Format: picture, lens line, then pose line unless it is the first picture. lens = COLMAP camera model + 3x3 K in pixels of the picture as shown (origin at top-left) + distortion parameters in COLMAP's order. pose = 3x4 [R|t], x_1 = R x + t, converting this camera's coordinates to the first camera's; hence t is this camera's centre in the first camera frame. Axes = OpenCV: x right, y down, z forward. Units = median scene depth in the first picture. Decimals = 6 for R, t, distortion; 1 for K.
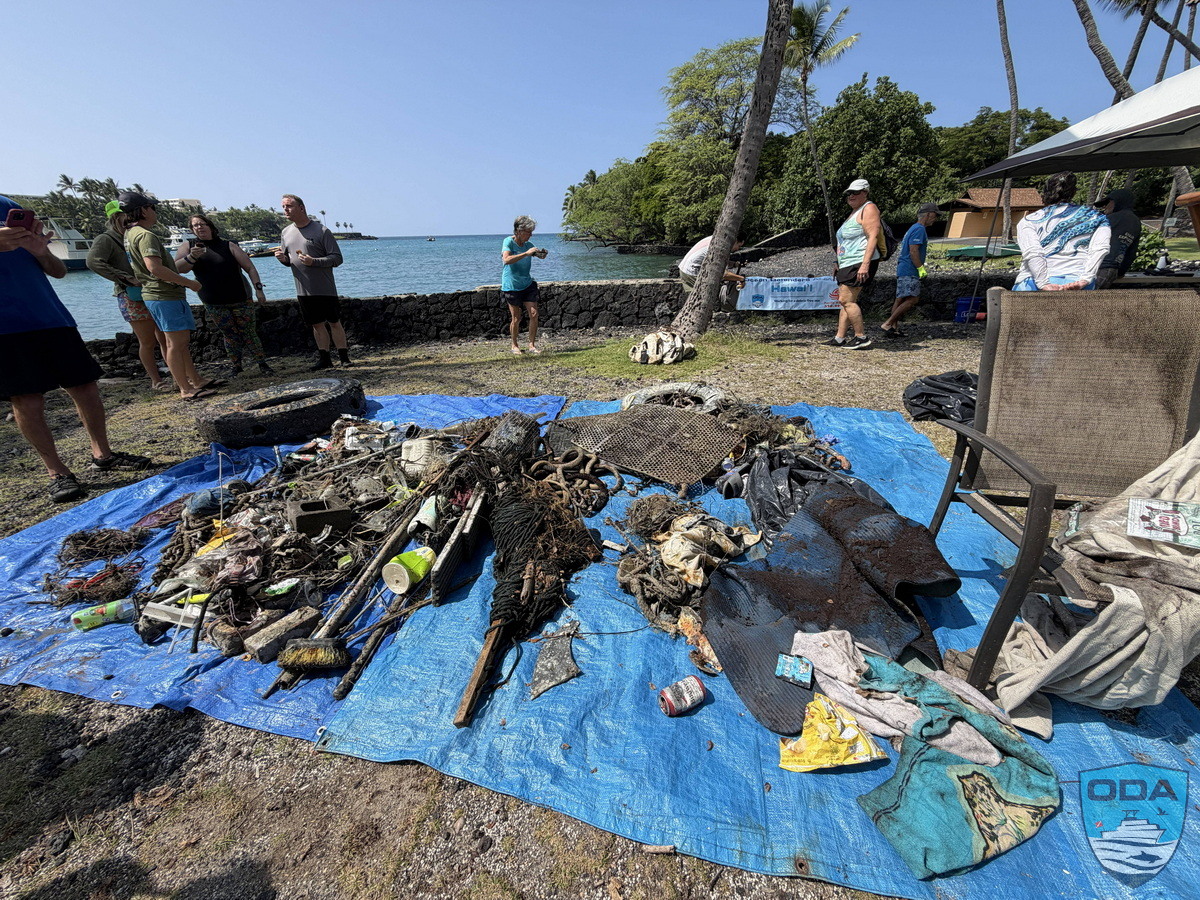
lens RADIAL K [[490.1, 0, 580.3], [0, 490.1, 452.1], [0, 0, 1]] dist [-0.002291, 0.000090]
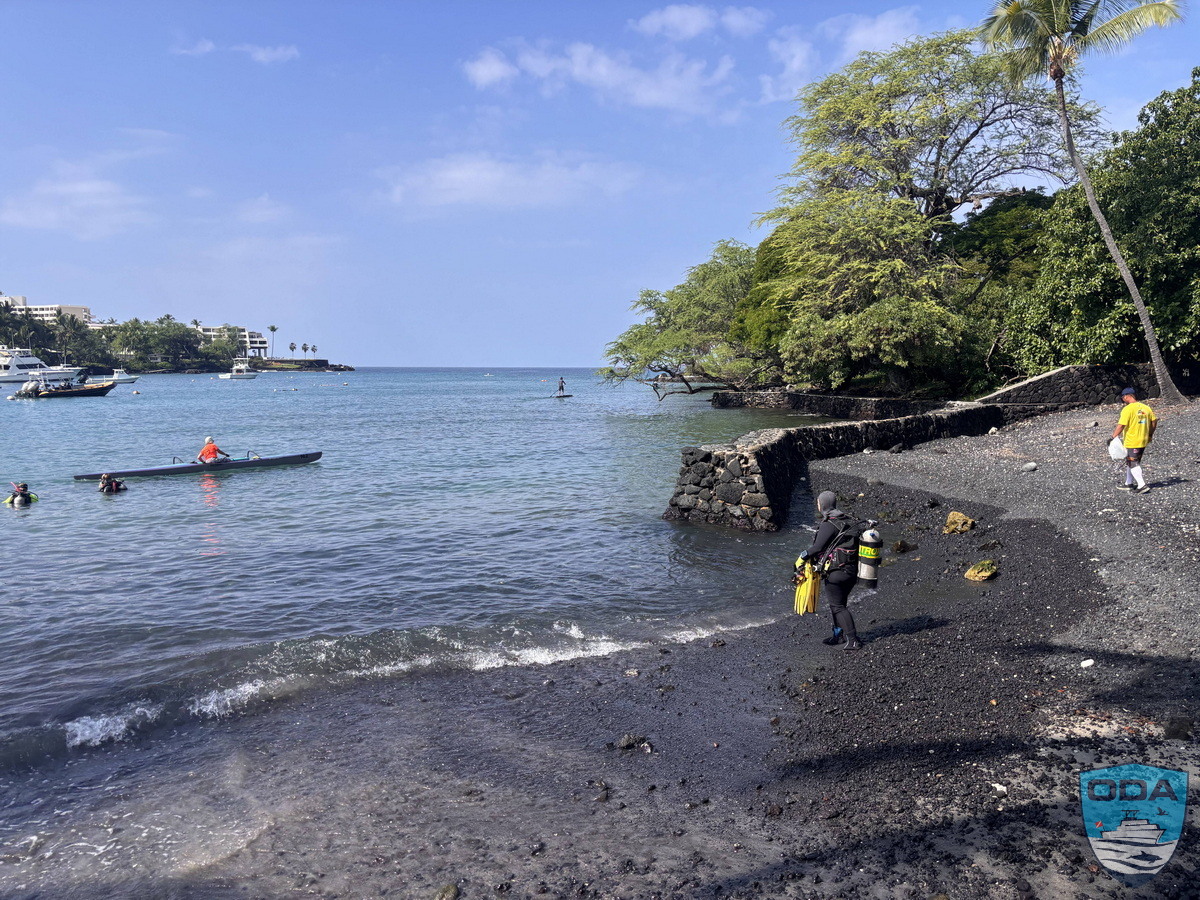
lens RADIAL K [[894.0, 0, 603.3], [0, 894.0, 458.3], [0, 0, 1]] dist [0.039069, -0.045711]
pose [[0.990281, 0.029418, -0.135934, 0.124735], [-0.070354, 0.949060, -0.307141, -0.089654], [0.119974, 0.313720, 0.941906, 0.193863]]
